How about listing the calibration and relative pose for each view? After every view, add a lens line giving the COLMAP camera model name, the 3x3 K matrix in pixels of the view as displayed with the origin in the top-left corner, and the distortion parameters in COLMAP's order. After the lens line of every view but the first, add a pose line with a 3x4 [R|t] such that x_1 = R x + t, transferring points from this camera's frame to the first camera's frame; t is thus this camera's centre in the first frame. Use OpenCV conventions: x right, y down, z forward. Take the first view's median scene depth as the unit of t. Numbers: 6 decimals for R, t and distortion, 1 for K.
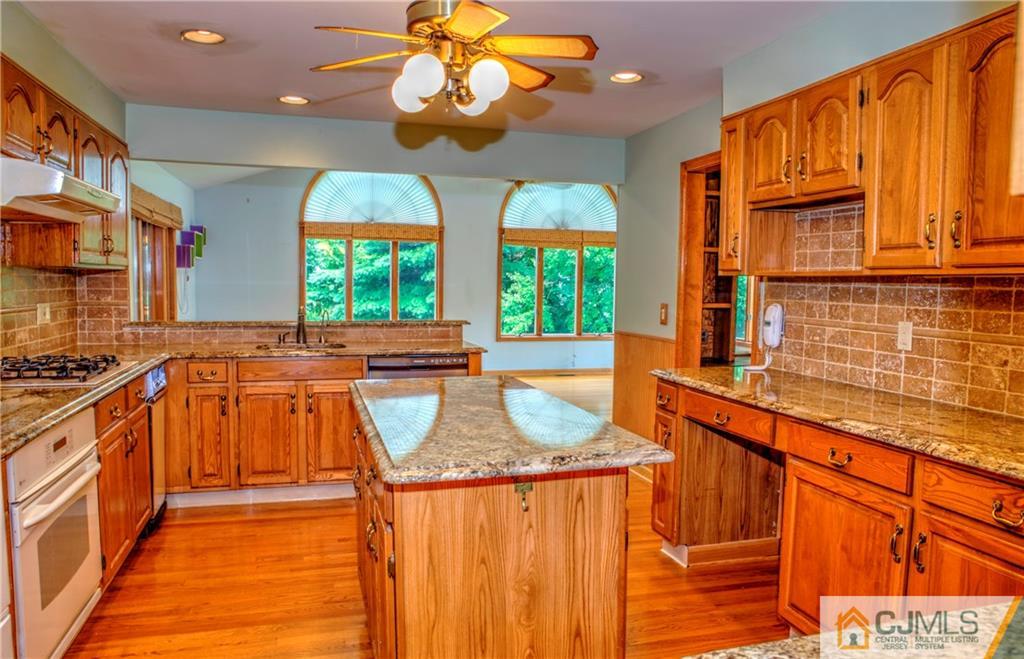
lens RADIAL K [[703.2, 0, 511.8], [0, 703.2, 330.9], [0, 0, 1]] dist [-0.004395, -0.001062]
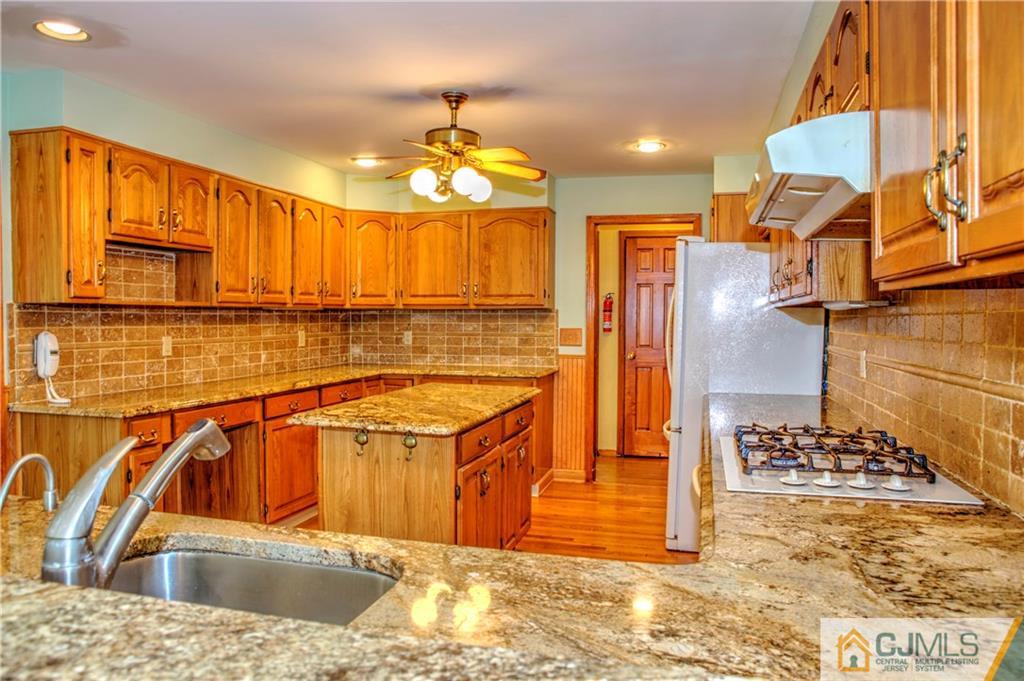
lens RADIAL K [[708.2, 0, 513.4], [0, 708.2, 338.3], [0, 0, 1]] dist [-0.066609, 0.009438]
pose [[-0.848631, -0.031584, 0.528041, -0.753966], [0.023208, 0.995032, 0.096815, -0.121764], [-0.528476, 0.094415, -0.843682, 1.680873]]
